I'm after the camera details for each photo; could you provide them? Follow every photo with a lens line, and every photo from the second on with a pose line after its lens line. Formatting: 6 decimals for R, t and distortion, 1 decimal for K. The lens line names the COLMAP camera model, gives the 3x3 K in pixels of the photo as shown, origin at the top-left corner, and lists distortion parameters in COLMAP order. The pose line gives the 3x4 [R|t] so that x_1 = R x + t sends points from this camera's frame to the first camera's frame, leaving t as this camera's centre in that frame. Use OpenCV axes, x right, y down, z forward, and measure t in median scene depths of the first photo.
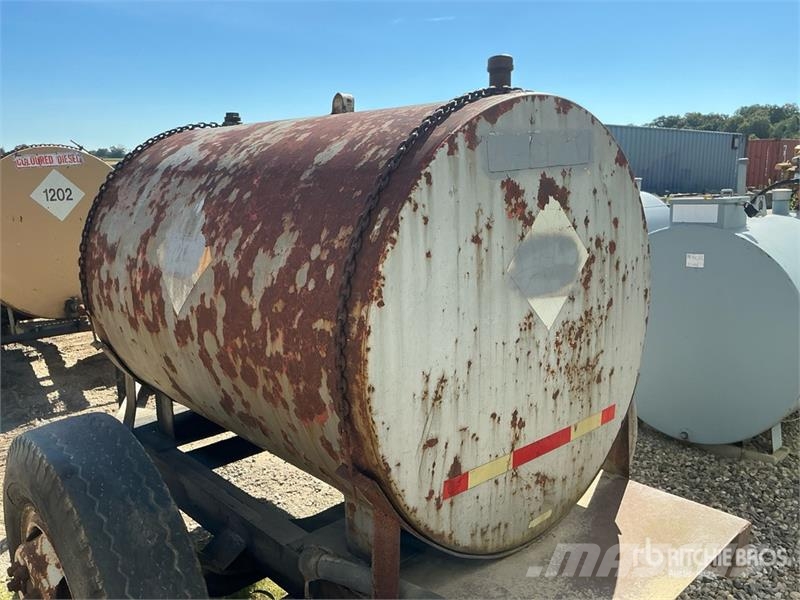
lens RADIAL K [[668.8, 0, 399.3], [0, 668.8, 297.1], [0, 0, 1]] dist [0.087470, -0.160154]
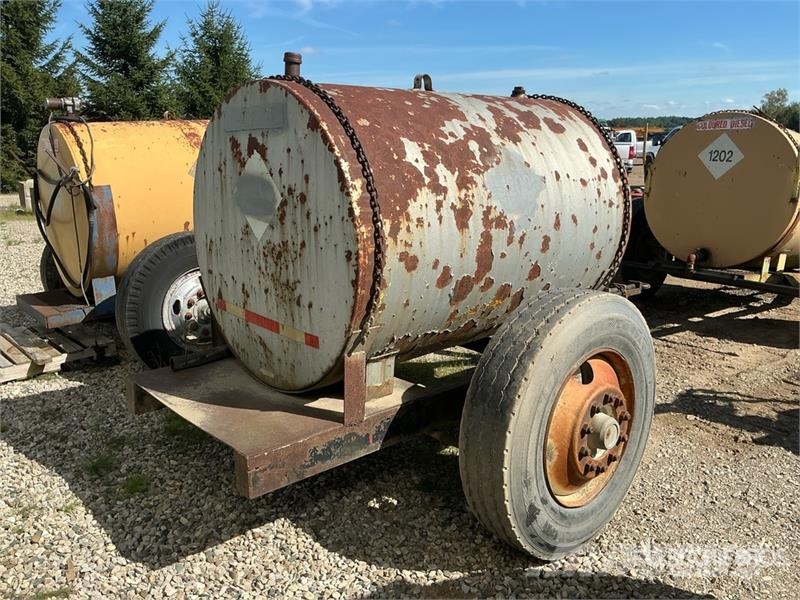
lens RADIAL K [[668.8, 0, 393.3], [0, 668.8, 296.3], [0, 0, 1]] dist [0.087470, -0.160154]
pose [[-0.013957, 0.247215, -0.968860, 1.604914], [-0.198867, 0.948911, 0.244989, -0.246730], [0.979927, 0.196094, 0.035919, 1.205883]]
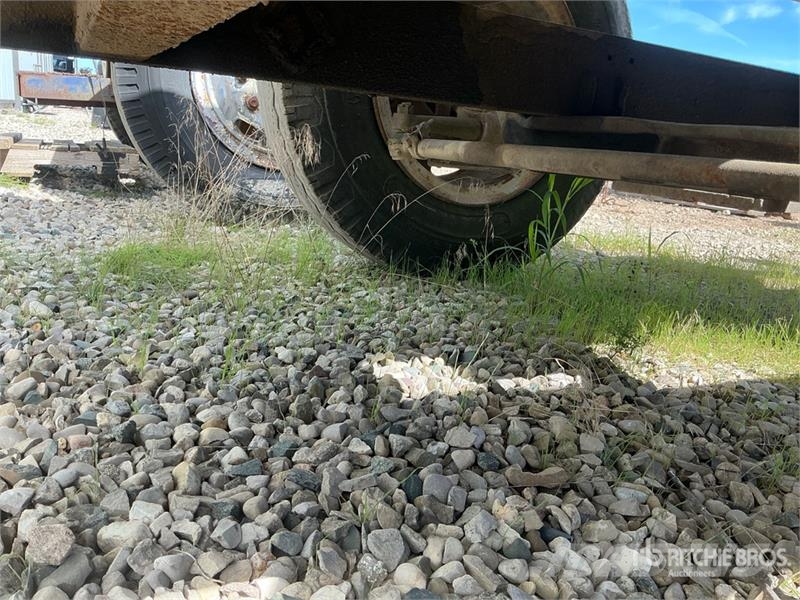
lens RADIAL K [[668.8, 0, 400.4], [0, 668.8, 300.1], [0, 0, 1]] dist [0.087470, -0.160154]
pose [[-0.285606, 0.223307, -0.931967, 0.456348], [-0.266134, 0.915743, 0.300978, 0.448480], [0.920653, 0.333990, -0.202112, 1.199646]]
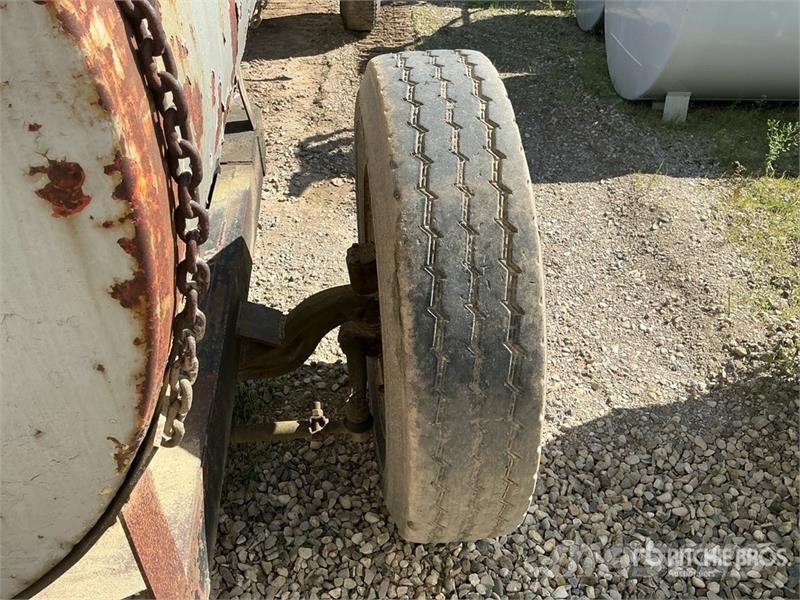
lens RADIAL K [[668.8, 0, 401.6], [0, 668.8, 300.6], [0, 0, 1]] dist [0.087470, -0.160154]
pose [[0.802952, 0.382913, -0.456777, 0.643661], [-0.146464, 0.869607, 0.471520, -0.101262], [0.577768, -0.311707, 0.754336, 1.031615]]
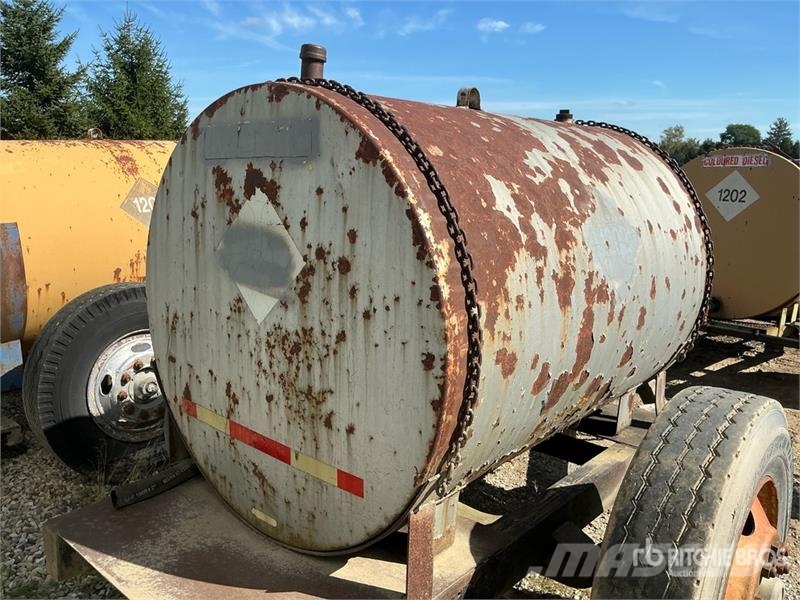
lens RADIAL K [[668.8, 0, 389.4], [0, 668.8, 298.4], [0, 0, 1]] dist [0.087470, -0.160154]
pose [[0.101642, 0.213835, -0.971568, 1.133994], [-0.221498, 0.956975, 0.187451, -0.204409], [0.969849, 0.196147, 0.144633, 0.990632]]
